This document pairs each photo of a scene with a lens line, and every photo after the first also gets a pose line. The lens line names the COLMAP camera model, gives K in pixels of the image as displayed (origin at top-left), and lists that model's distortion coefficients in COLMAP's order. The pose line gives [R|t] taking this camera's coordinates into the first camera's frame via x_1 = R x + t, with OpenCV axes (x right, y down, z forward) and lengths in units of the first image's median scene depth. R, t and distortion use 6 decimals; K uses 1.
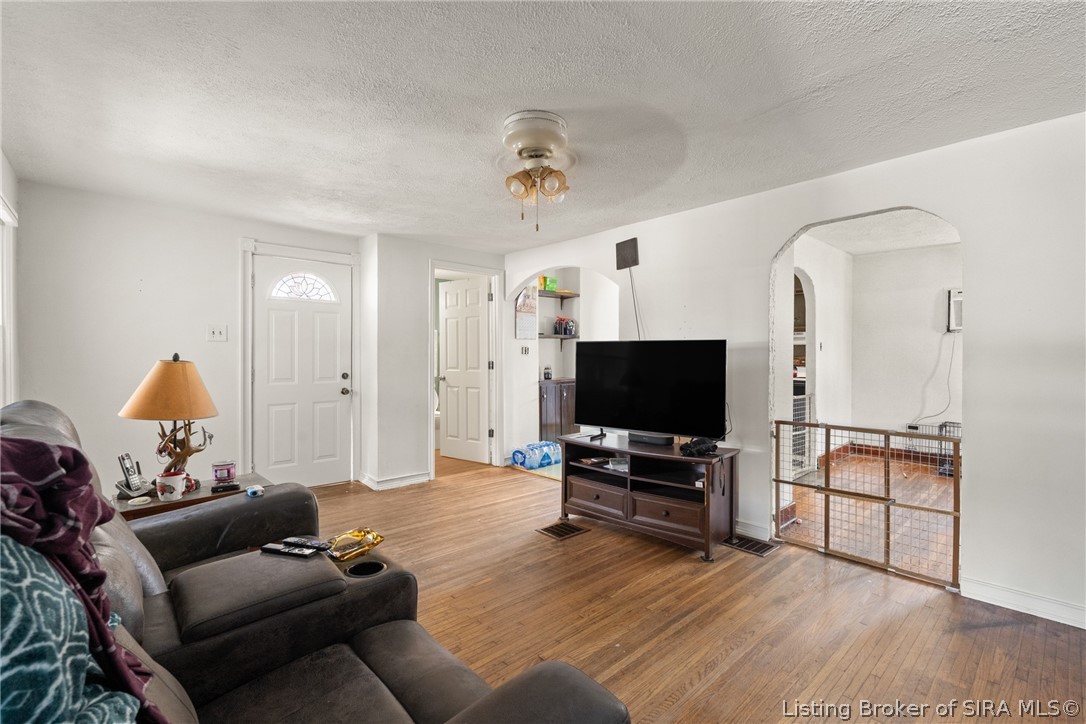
lens RADIAL K [[488.0, 0, 553.4], [0, 488.0, 358.3], [0, 0, 1]] dist [-0.004965, 0.000650]
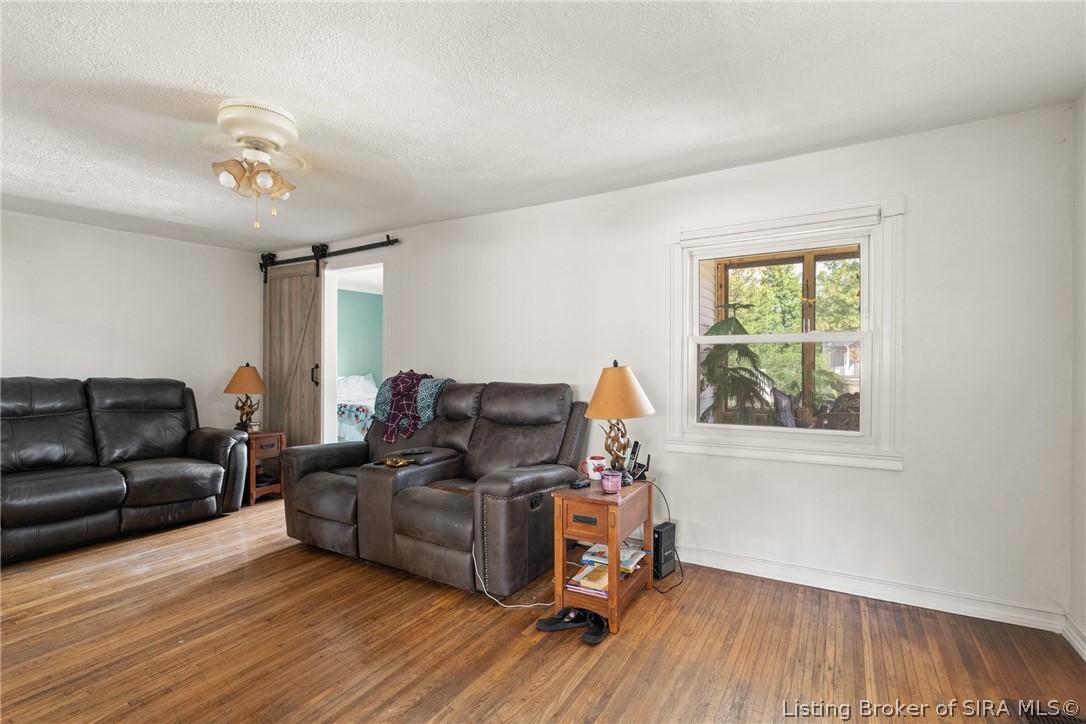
lens RADIAL K [[488.0, 0, 548.5], [0, 488.0, 372.8], [0, 0, 1]] dist [-0.004965, 0.000650]
pose [[-0.956492, 0.006188, -0.291692, -0.177005], [-0.002610, 0.999554, 0.029763, -0.008875], [0.291746, 0.029229, -0.956049, 1.225486]]
